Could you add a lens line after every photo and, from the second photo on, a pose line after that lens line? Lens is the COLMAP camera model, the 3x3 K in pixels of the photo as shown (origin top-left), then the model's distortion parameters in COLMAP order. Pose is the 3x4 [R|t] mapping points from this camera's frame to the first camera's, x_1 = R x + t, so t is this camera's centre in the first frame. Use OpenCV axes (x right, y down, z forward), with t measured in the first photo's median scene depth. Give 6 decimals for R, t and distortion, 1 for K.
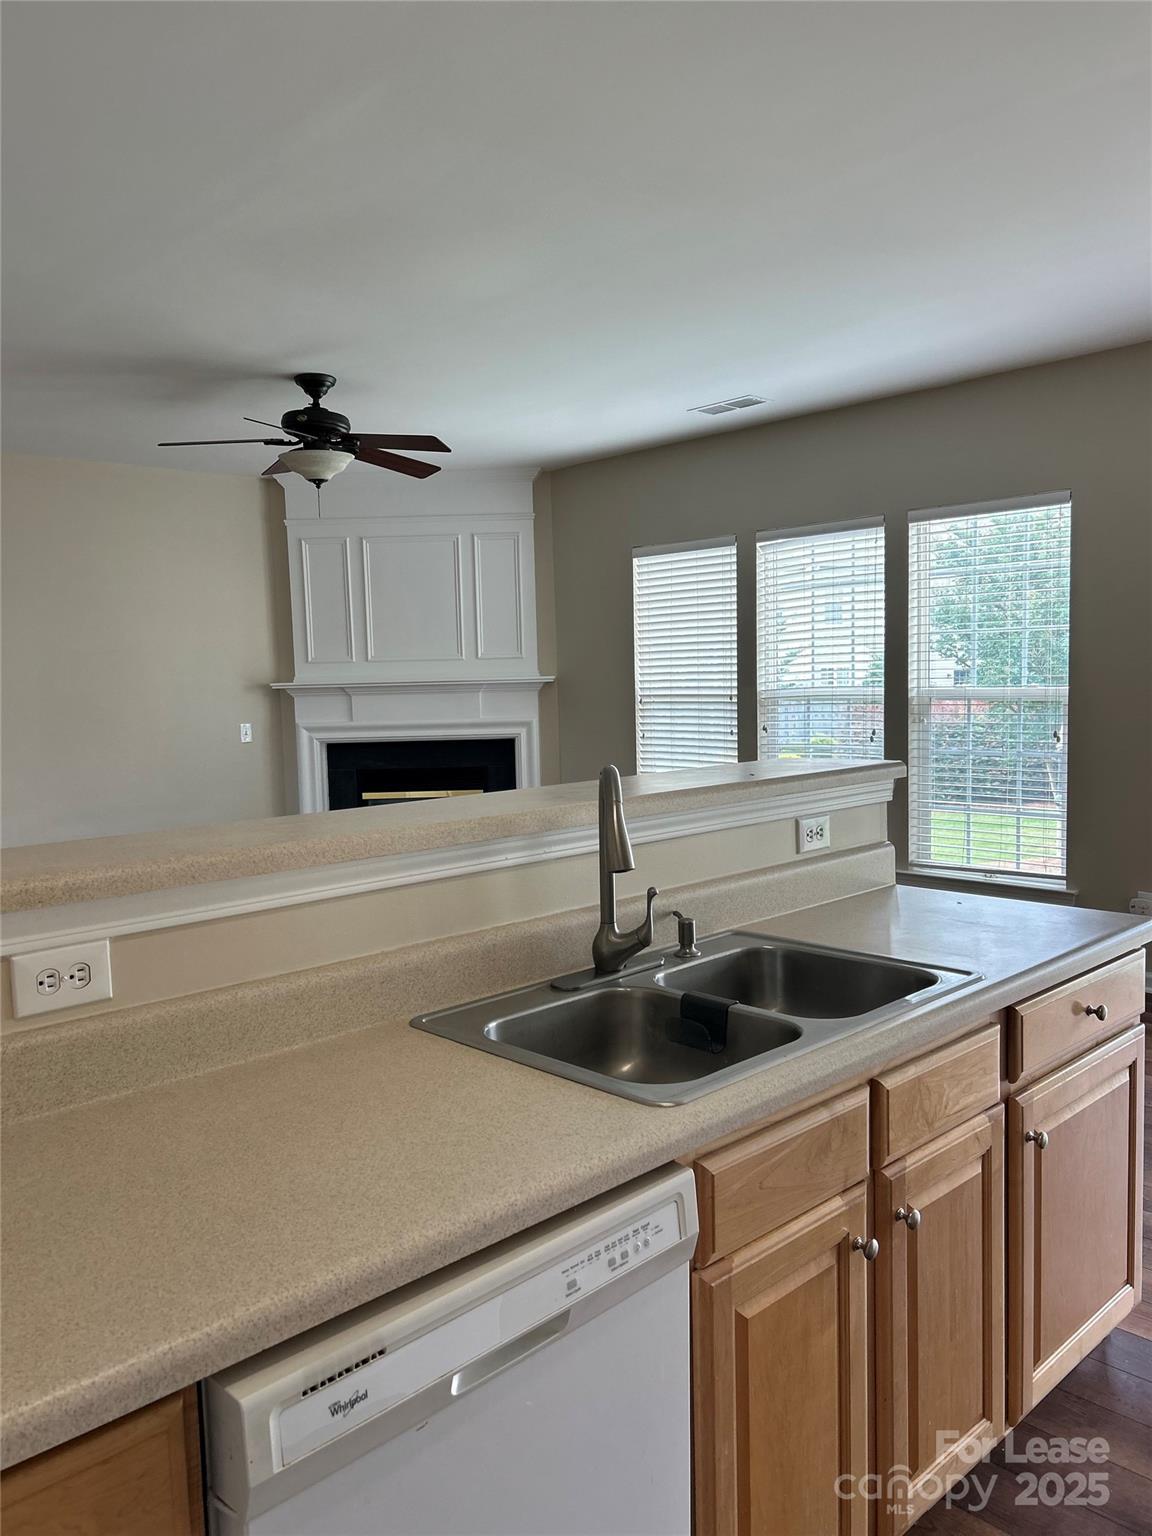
lens RADIAL K [[1168.6, 0, 576.0], [0, 1168.6, 768.0], [0, 0, 1]] dist [0.020531, -0.002463]
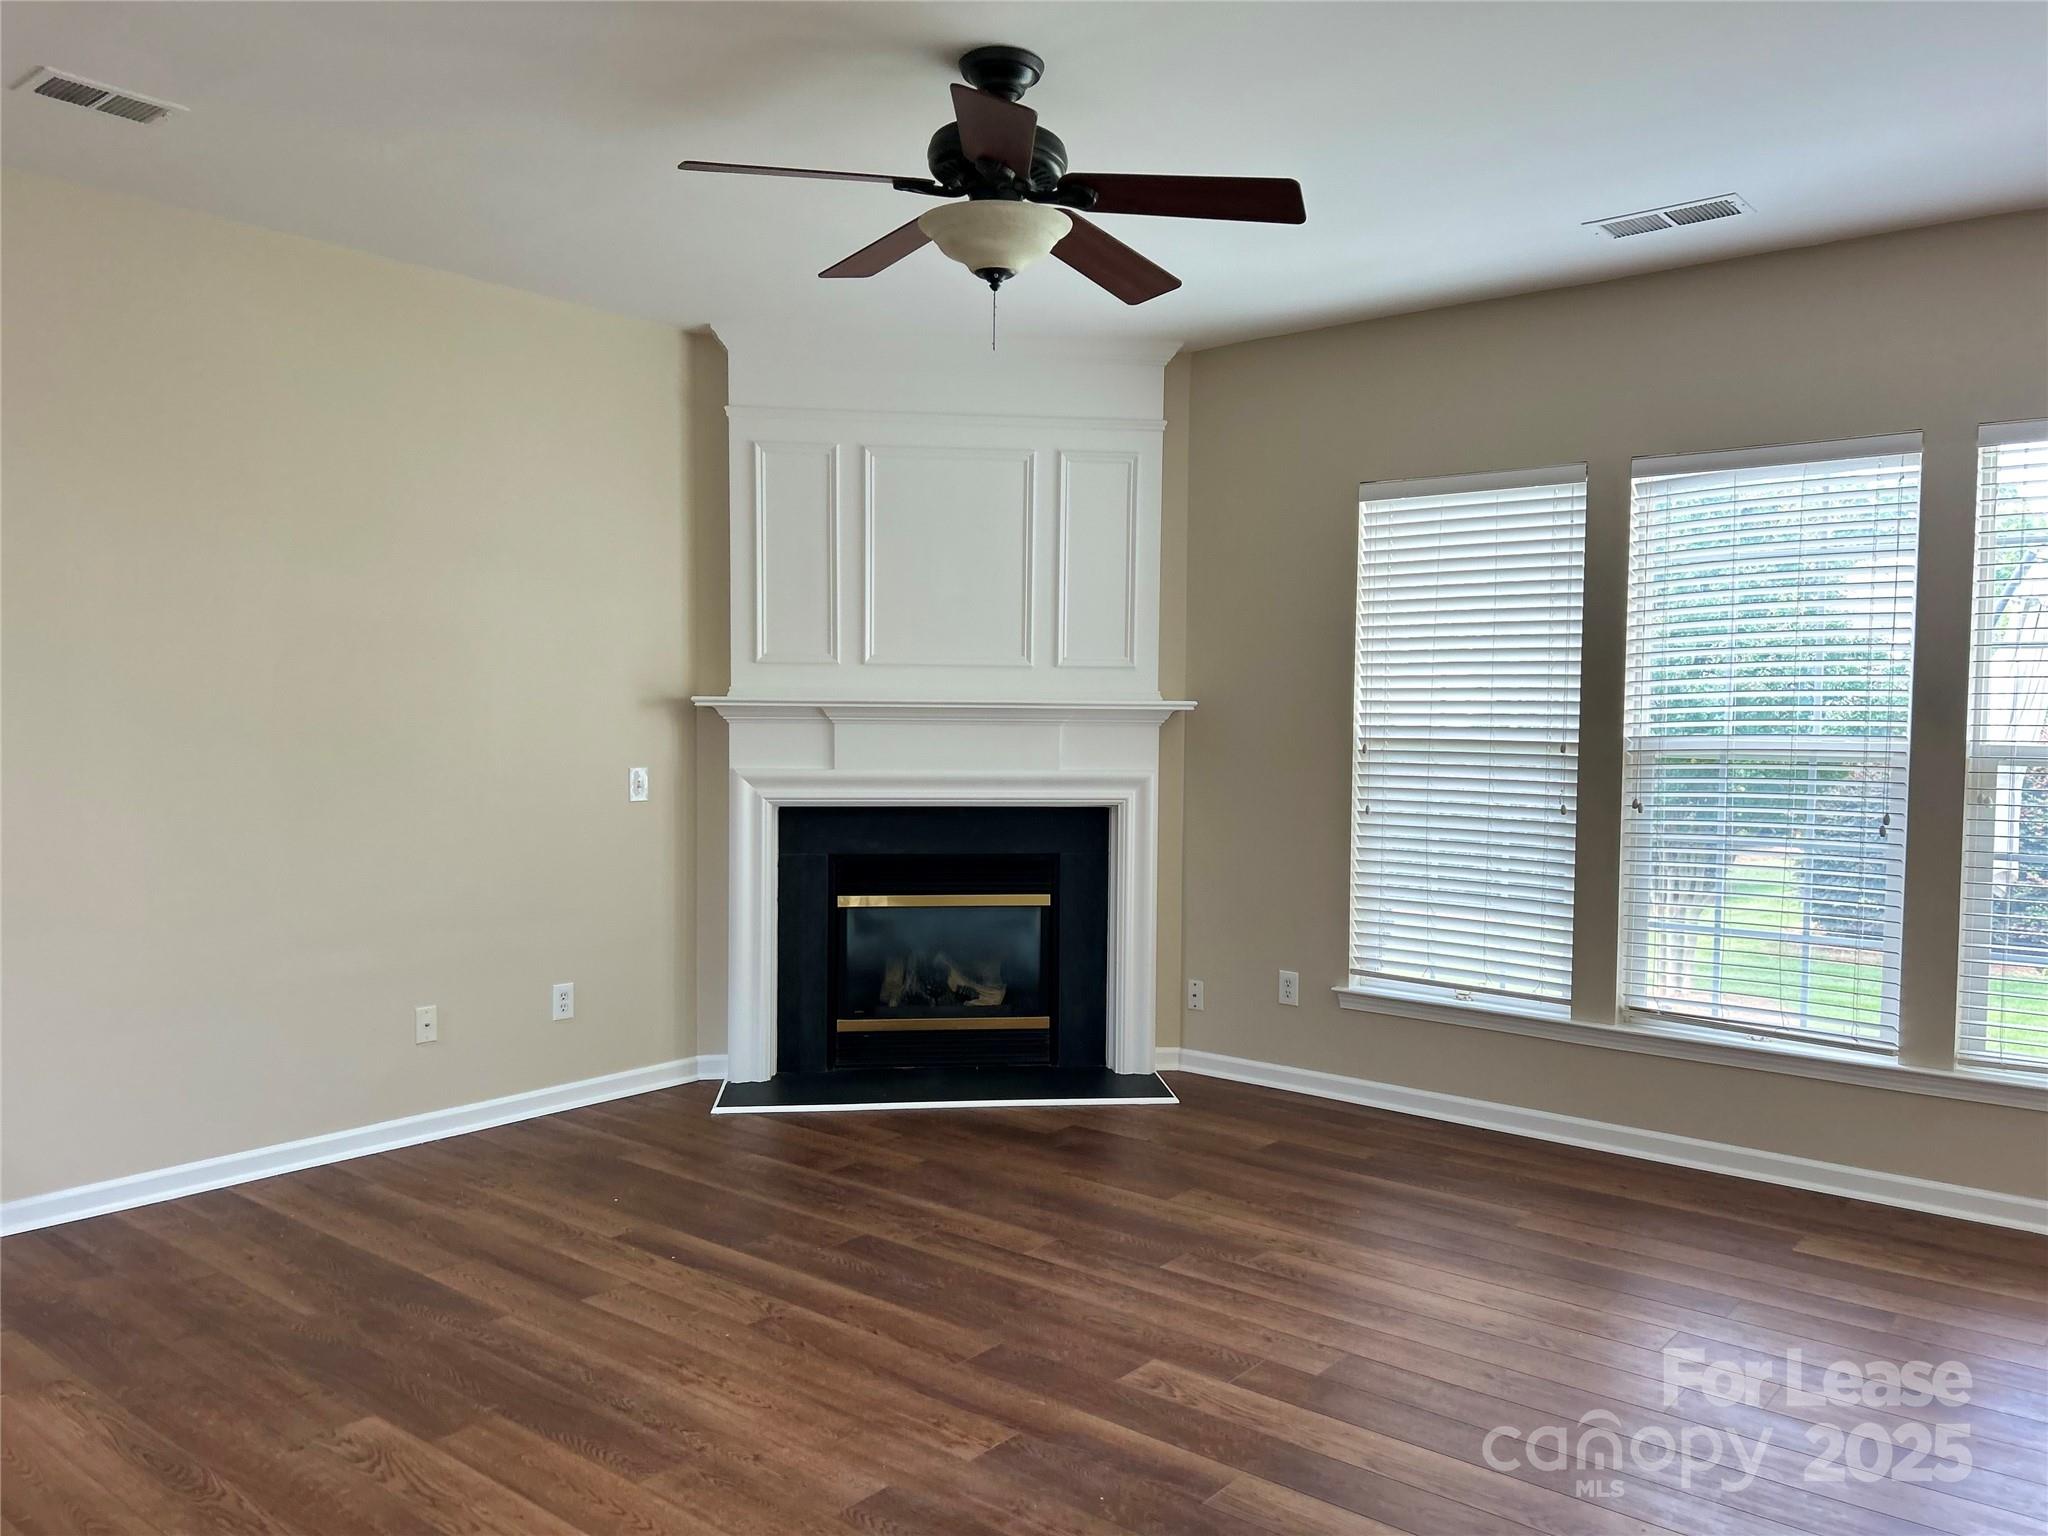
lens RADIAL K [[1558.1, 0, 1066.6], [0, 1558.1, 774.7], [0, 0, 1]] dist [0.020531, -0.002463]
pose [[0.991174, 0.029238, 0.129302, -0.188265], [-0.024094, 0.998862, -0.041170, -0.009623], [-0.130359, 0.037691, 0.990750, 0.257915]]
